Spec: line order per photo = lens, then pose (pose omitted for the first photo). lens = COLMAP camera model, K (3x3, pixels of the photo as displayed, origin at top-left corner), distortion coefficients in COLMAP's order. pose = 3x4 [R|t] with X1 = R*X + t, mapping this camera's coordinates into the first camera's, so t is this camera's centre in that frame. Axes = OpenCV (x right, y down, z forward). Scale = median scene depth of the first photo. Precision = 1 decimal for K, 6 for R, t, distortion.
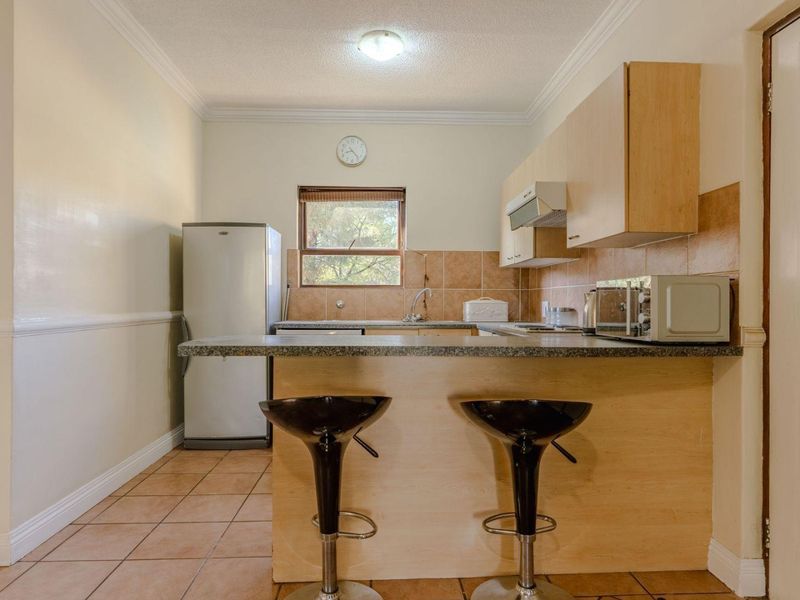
lens RADIAL K [[507.1, 0, 404.1], [0, 507.1, 300.1], [0, 0, 1]] dist [0.002482, 0.001129]
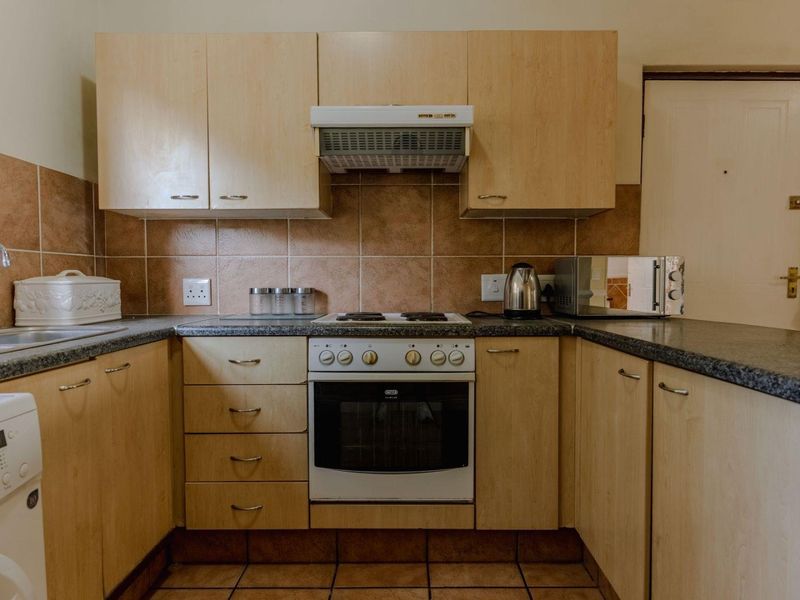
lens RADIAL K [[507.1, 0, 404.1], [0, 507.1, 300.1], [0, 0, 1]] dist [0.002482, 0.001129]
pose [[0.055884, -0.044287, 0.997455, -0.286744], [0.004399, 0.999017, 0.044110, 0.002697], [-0.998428, 0.001923, 0.056024, 0.690317]]
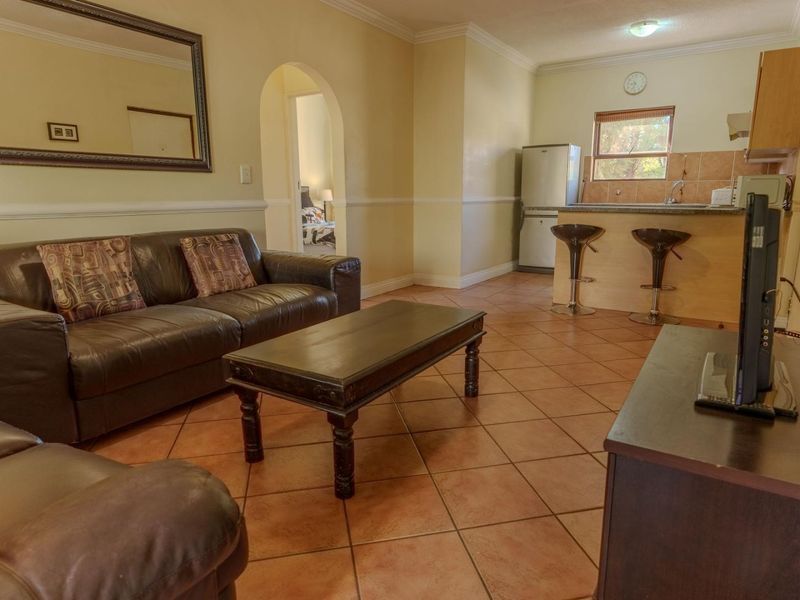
lens RADIAL K [[507.1, 0, 404.1], [0, 507.1, 300.1], [0, 0, 1]] dist [0.002482, 0.001129]
pose [[0.813797, 0.115229, -0.569612, 0.263621], [0.006178, 0.978375, 0.206747, 0.005970], [0.581117, -0.171769, 0.795486, -0.655643]]
